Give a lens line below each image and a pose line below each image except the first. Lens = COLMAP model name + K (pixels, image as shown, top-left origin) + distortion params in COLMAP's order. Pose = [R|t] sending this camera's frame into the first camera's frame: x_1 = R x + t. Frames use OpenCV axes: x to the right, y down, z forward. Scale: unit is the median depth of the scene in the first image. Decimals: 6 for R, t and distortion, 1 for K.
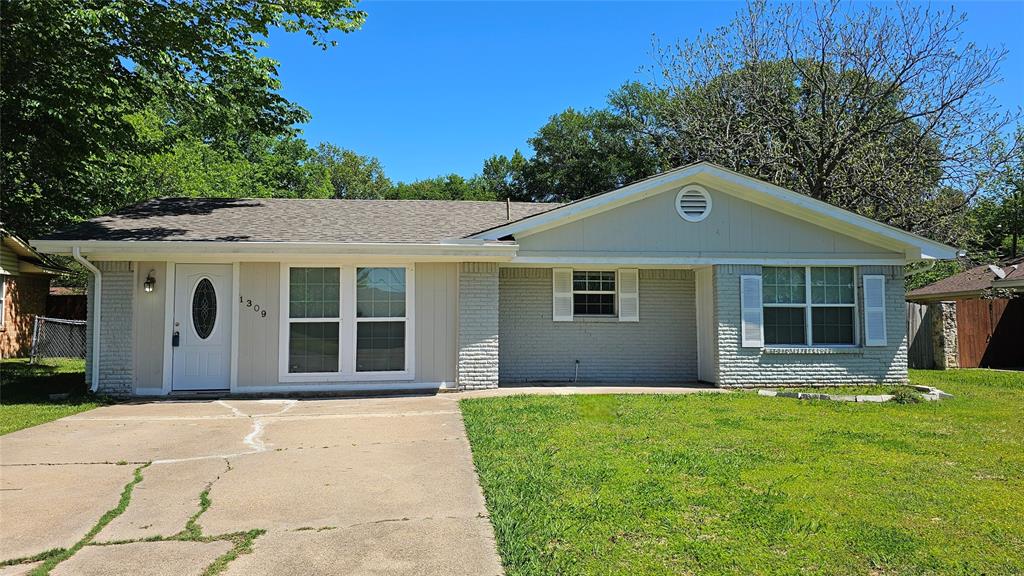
lens RADIAL K [[694.2, 0, 512.0], [0, 694.2, 288.0], [0, 0, 1]] dist [0.080185, -0.000316]
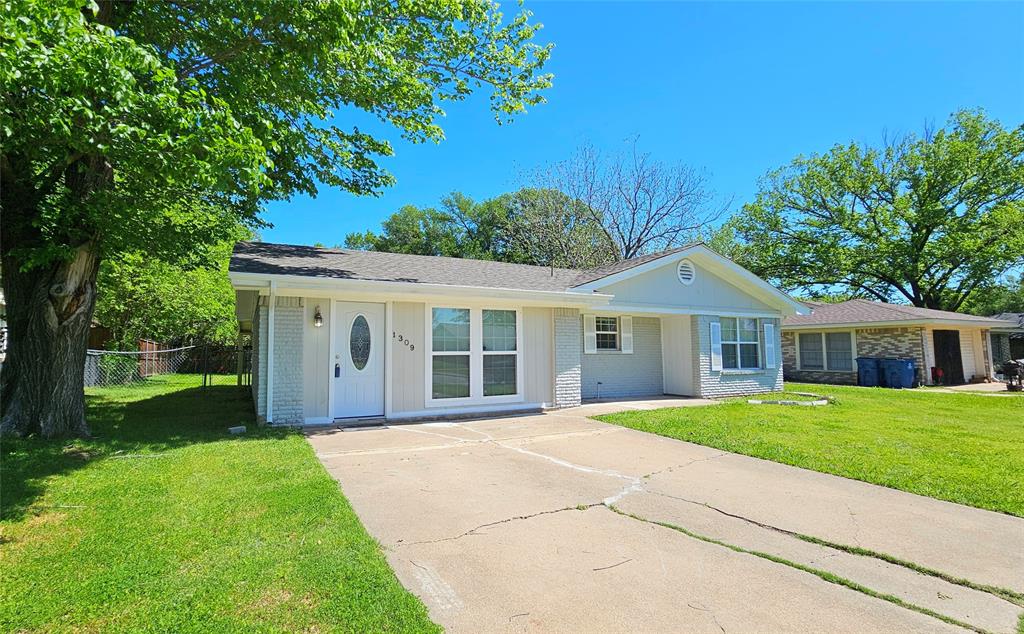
lens RADIAL K [[469.6, 0, 467.1], [0, 469.6, 319.7], [0, 0, 1]] dist [-0.000147, 0.000049]
pose [[0.941477, 0.021565, 0.336388, -0.492692], [-0.013994, 0.999592, -0.024913, 0.008452], [-0.336788, 0.018748, 0.941394, 0.236560]]
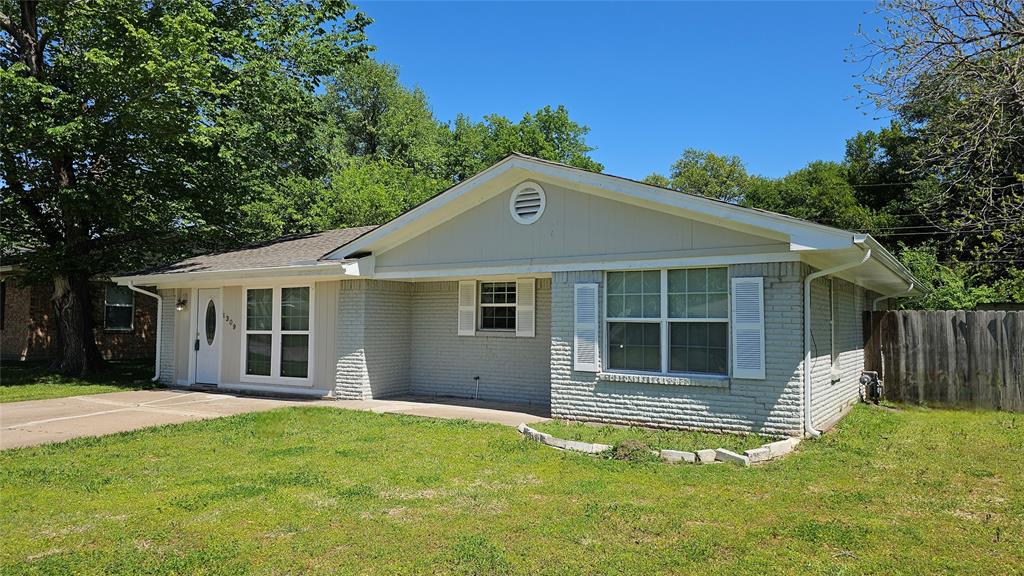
lens RADIAL K [[687.5, 0, 512.0], [0, 687.5, 288.0], [0, 0, 1]] dist [0.127975, -0.000484]
pose [[0.768081, -0.027478, -0.639763, 0.789635], [0.022582, 0.999620, -0.015823, -0.001984], [0.639954, -0.002293, 0.768410, 0.324827]]
